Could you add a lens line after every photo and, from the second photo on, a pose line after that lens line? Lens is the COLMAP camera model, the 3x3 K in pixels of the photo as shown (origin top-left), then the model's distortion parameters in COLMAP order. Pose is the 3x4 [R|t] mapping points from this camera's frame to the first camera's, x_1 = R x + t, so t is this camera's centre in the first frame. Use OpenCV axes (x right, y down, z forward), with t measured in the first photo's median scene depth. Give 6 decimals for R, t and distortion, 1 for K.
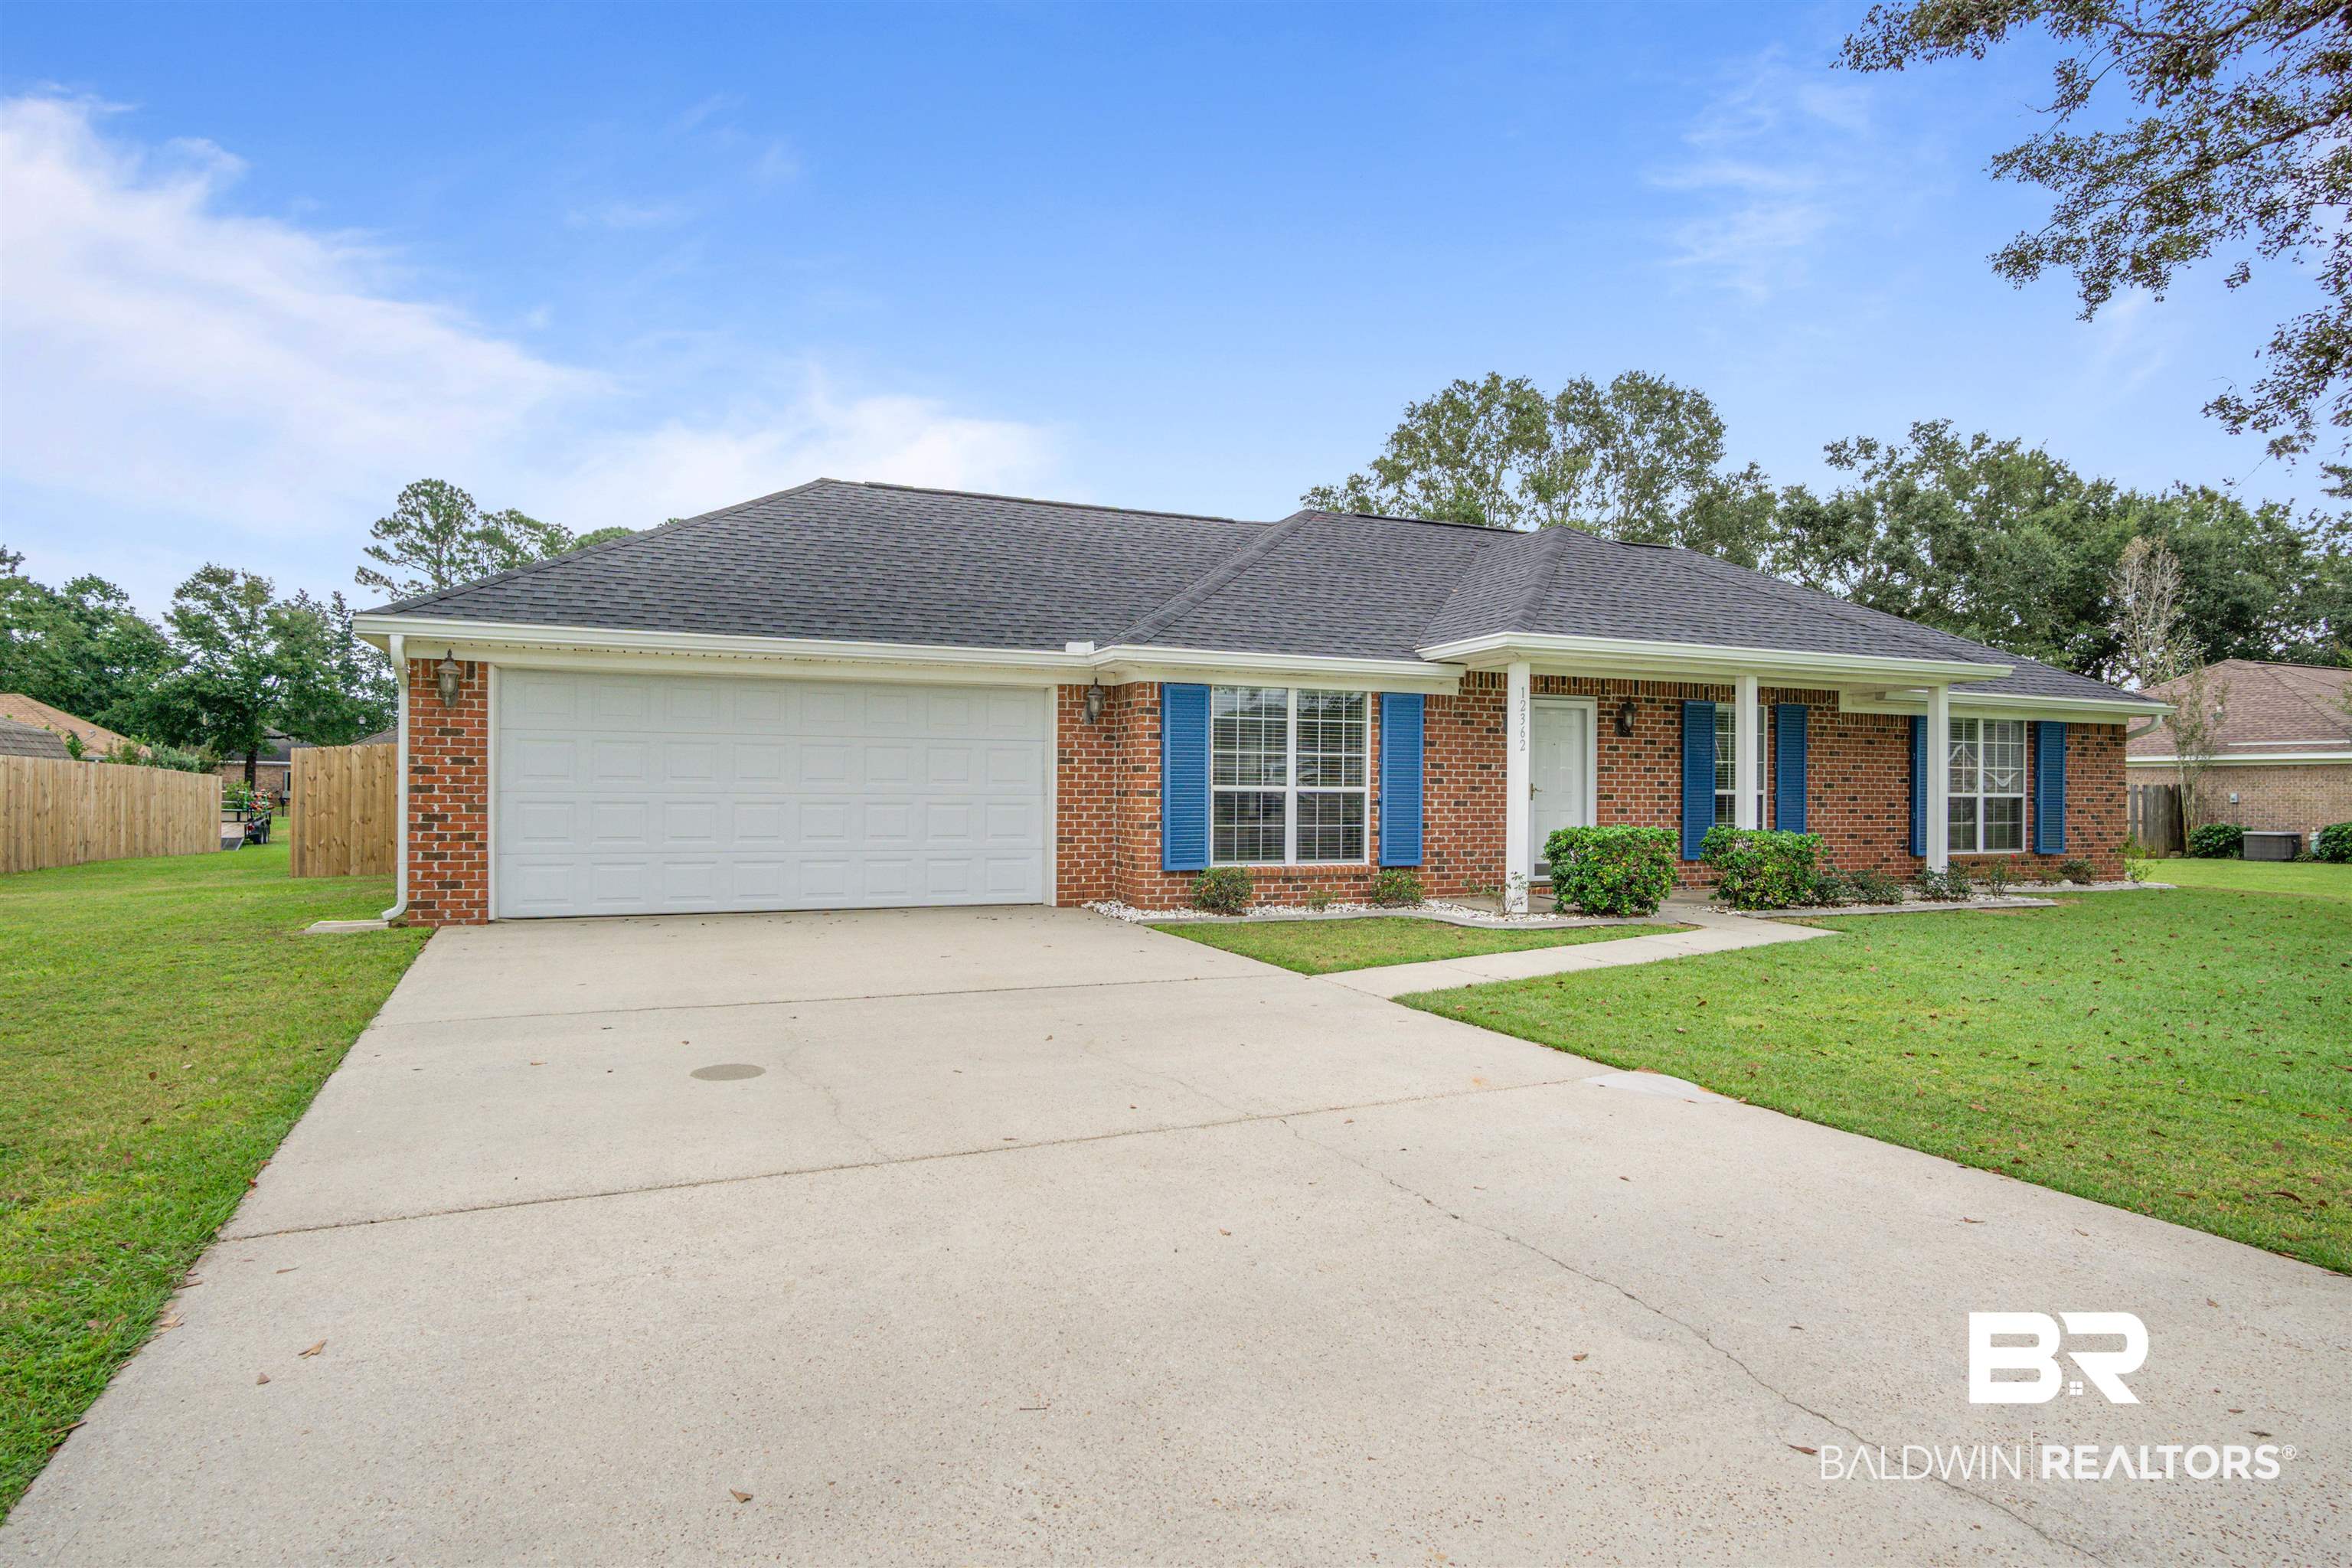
lens RADIAL K [[1262.3, 0, 1271.1], [0, 1262.3, 792.3], [0, 0, 1]] dist [-0.001468, -0.000371]
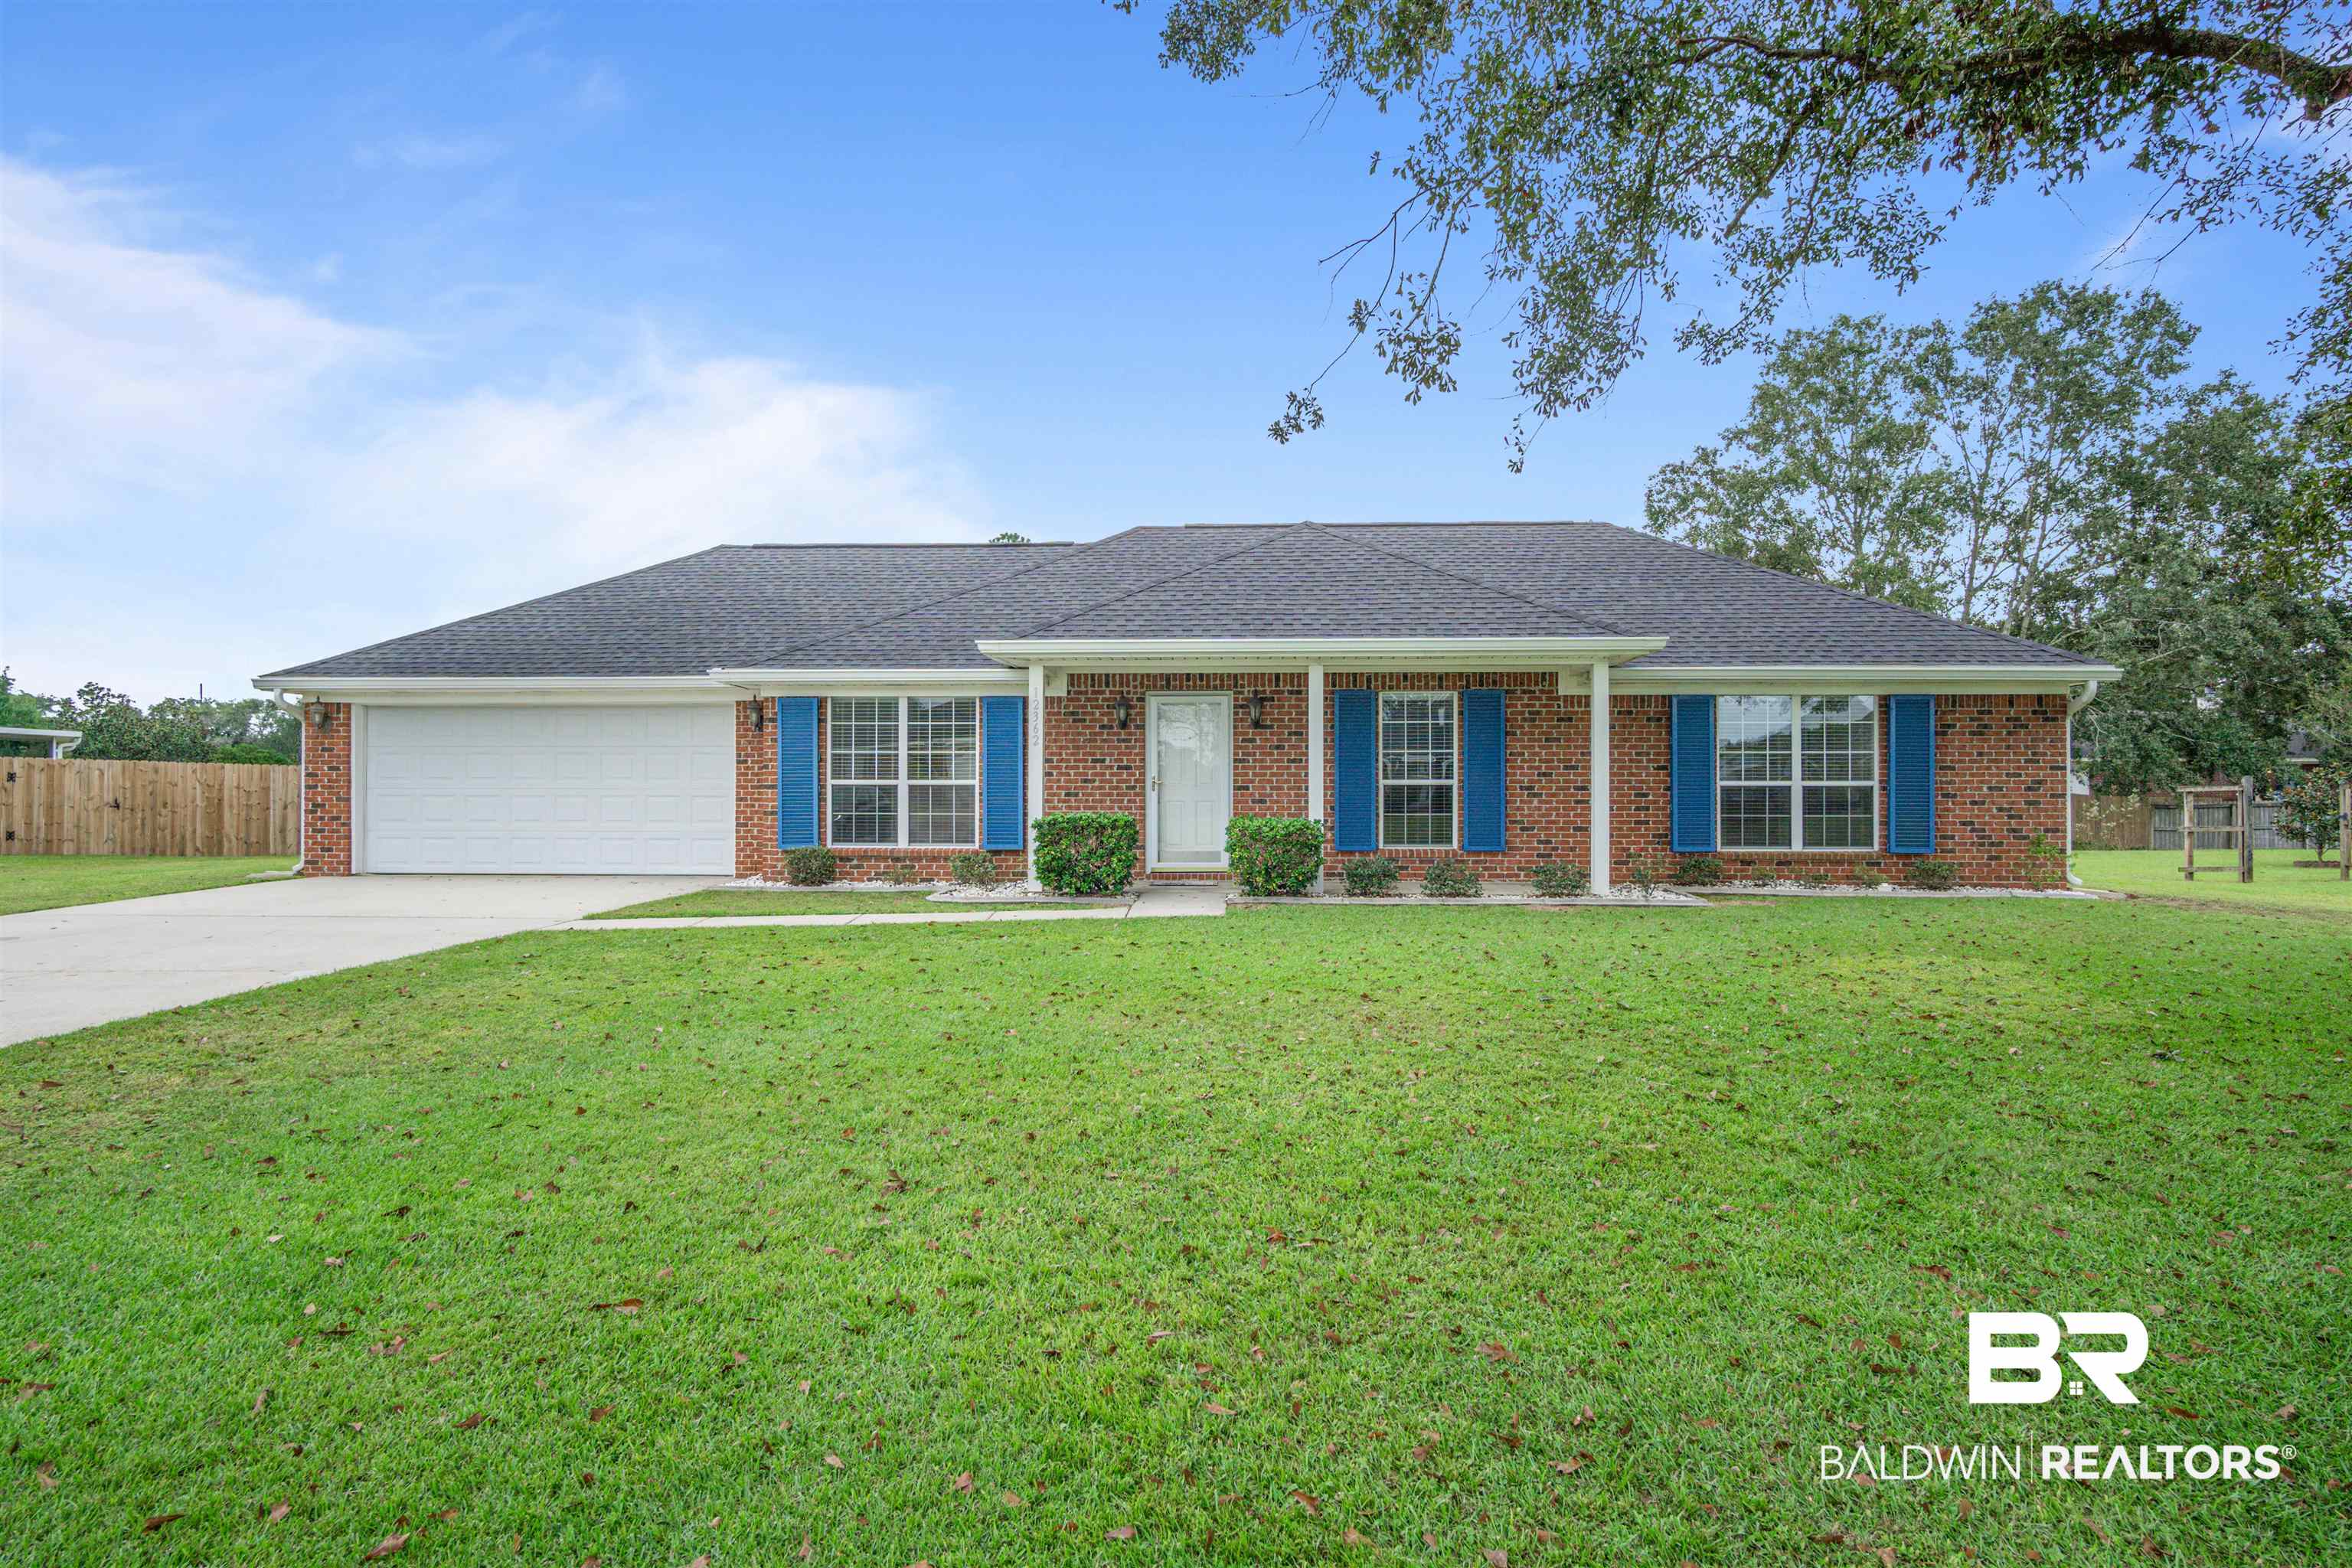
lens RADIAL K [[1262.3, 0, 1271.1], [0, 1262.3, 792.3], [0, 0, 1]] dist [-0.001468, -0.000371]
pose [[0.903047, -0.004654, -0.429517, 0.785781], [0.005671, 0.999983, 0.001088, 0.006878], [0.429505, -0.003418, 0.903058, 0.084910]]
